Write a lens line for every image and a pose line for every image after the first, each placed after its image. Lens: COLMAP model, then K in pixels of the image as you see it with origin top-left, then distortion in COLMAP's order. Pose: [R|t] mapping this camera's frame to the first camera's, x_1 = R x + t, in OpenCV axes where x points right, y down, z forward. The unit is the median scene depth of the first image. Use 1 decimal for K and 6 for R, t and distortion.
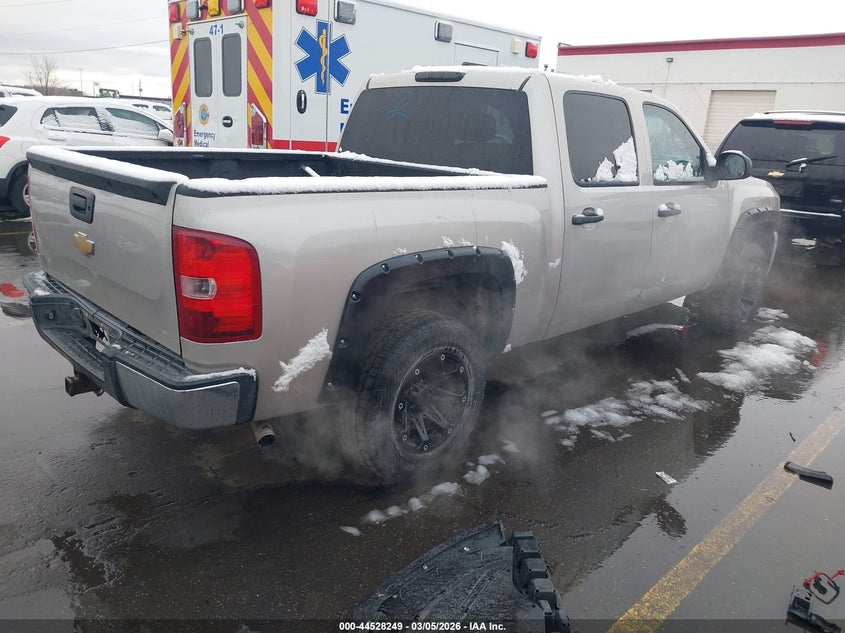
lens RADIAL K [[646.0, 0, 416.9], [0, 646.0, 314.7], [0, 0, 1]] dist [0.006243, -0.002469]
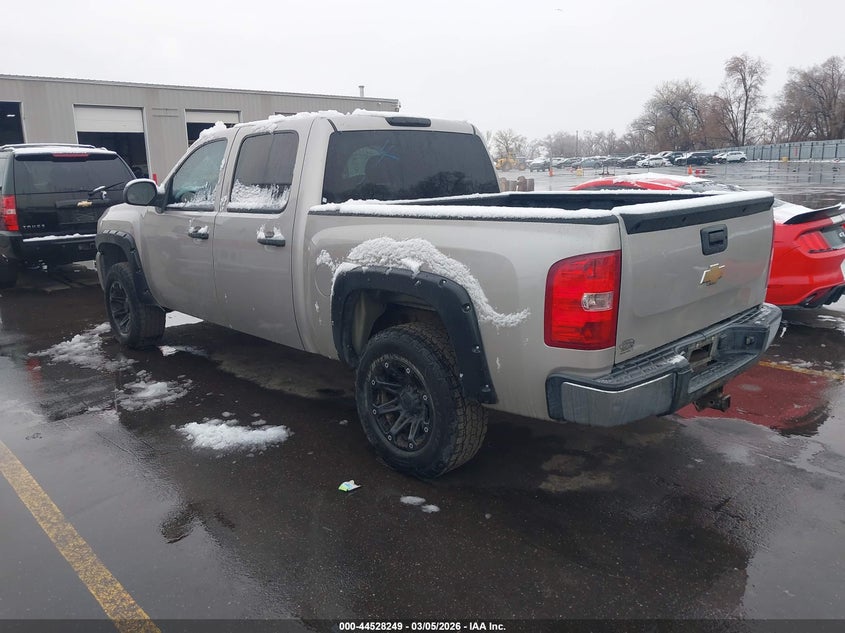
lens RADIAL K [[646.0, 0, 416.9], [0, 646.0, 314.7], [0, 0, 1]] dist [0.006243, -0.002469]
pose [[0.036144, -0.275687, 0.960568, -1.715562], [0.312684, 0.916054, 0.251146, -0.512317], [-0.949169, 0.291277, 0.119312, 1.436869]]
